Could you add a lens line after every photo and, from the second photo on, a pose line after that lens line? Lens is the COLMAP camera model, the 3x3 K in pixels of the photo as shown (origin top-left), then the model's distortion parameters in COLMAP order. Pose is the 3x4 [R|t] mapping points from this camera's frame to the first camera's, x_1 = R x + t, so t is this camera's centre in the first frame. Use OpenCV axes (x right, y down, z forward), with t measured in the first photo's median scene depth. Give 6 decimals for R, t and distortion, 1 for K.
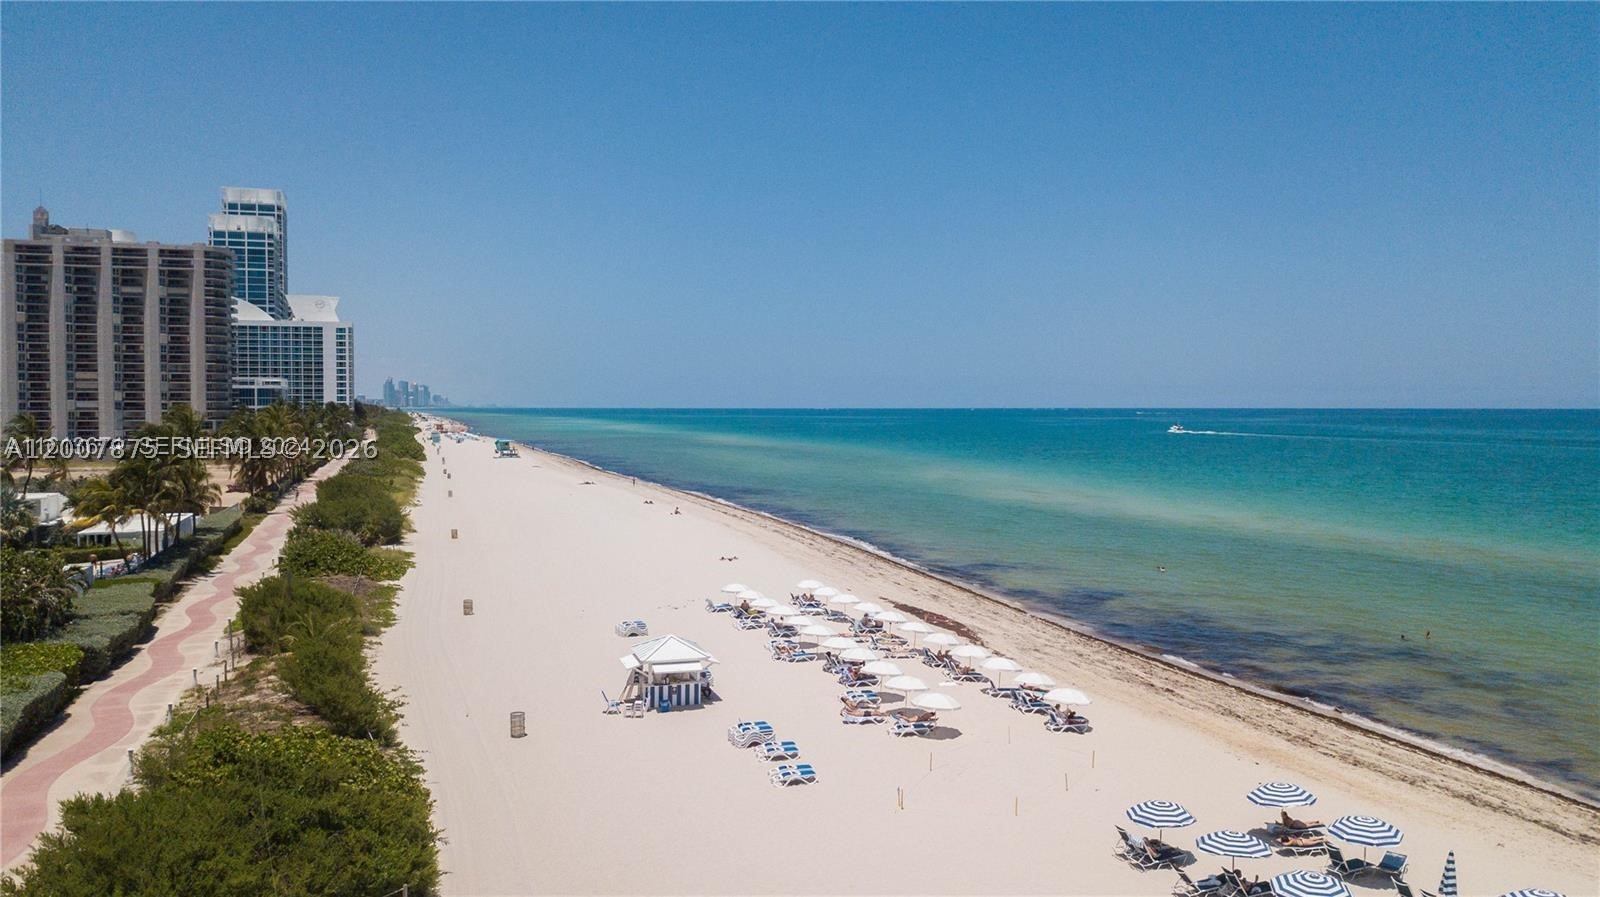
lens RADIAL K [[1232.4, 0, 800.0], [0, 1232.4, 448.5], [0, 0, 1]] dist [0.002875, -0.011230]
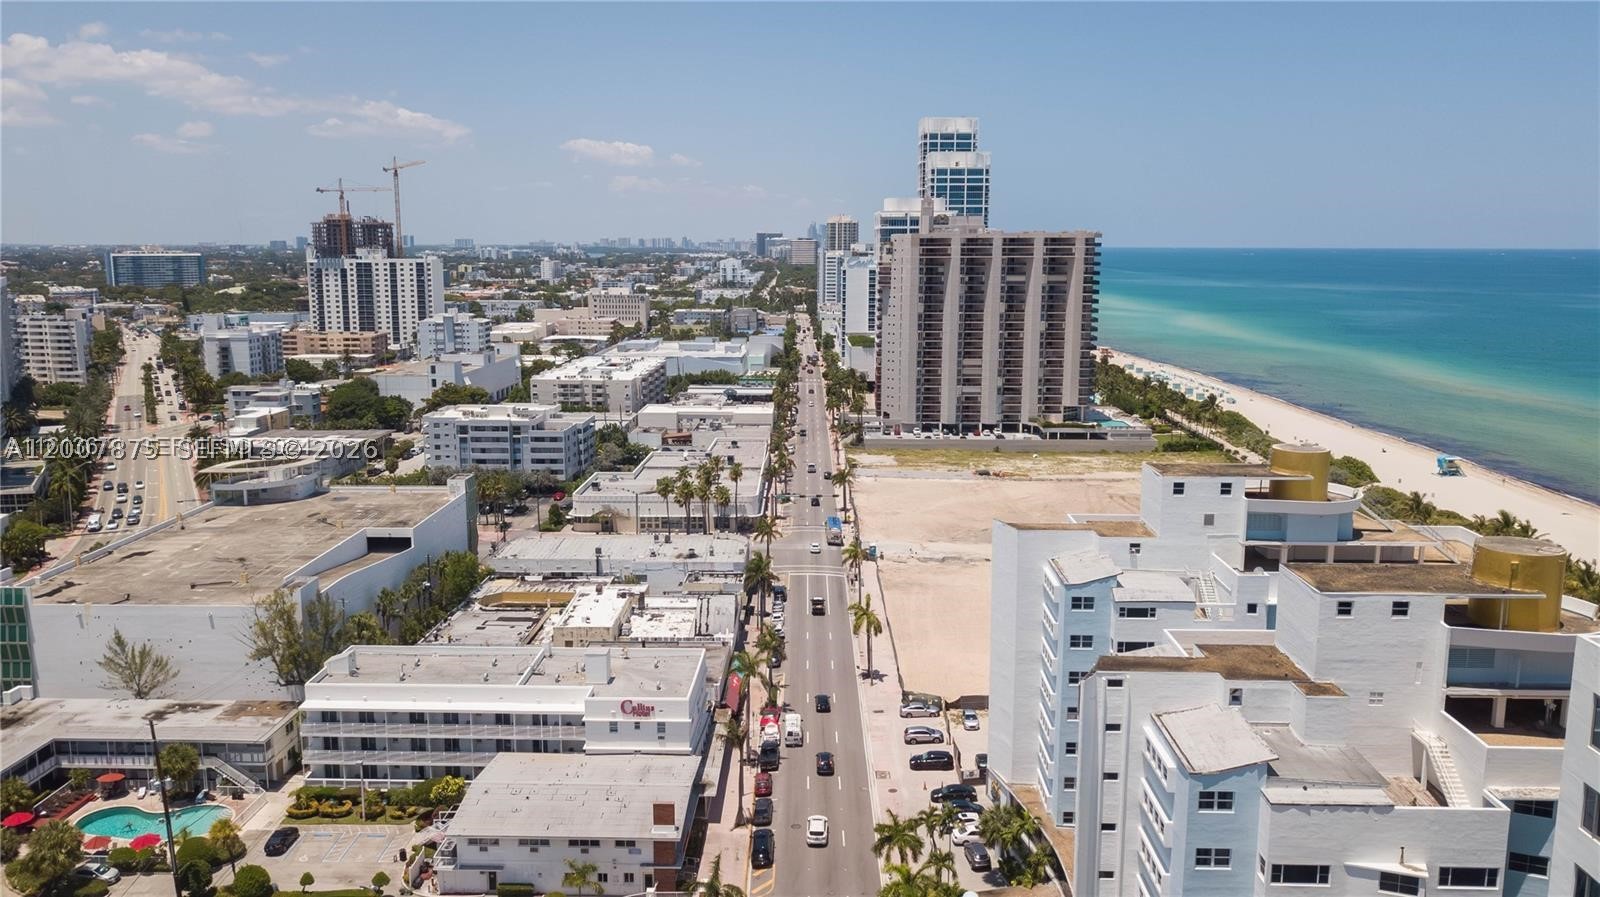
lens RADIAL K [[1232.4, 0, 800.0], [0, 1232.4, 448.5], [0, 0, 1]] dist [0.002875, -0.011230]
pose [[0.938510, 0.054088, -0.340989, -0.352565], [-0.012891, 0.992453, 0.121944, -0.110879], [0.345011, -0.110050, 0.932125, -0.032014]]
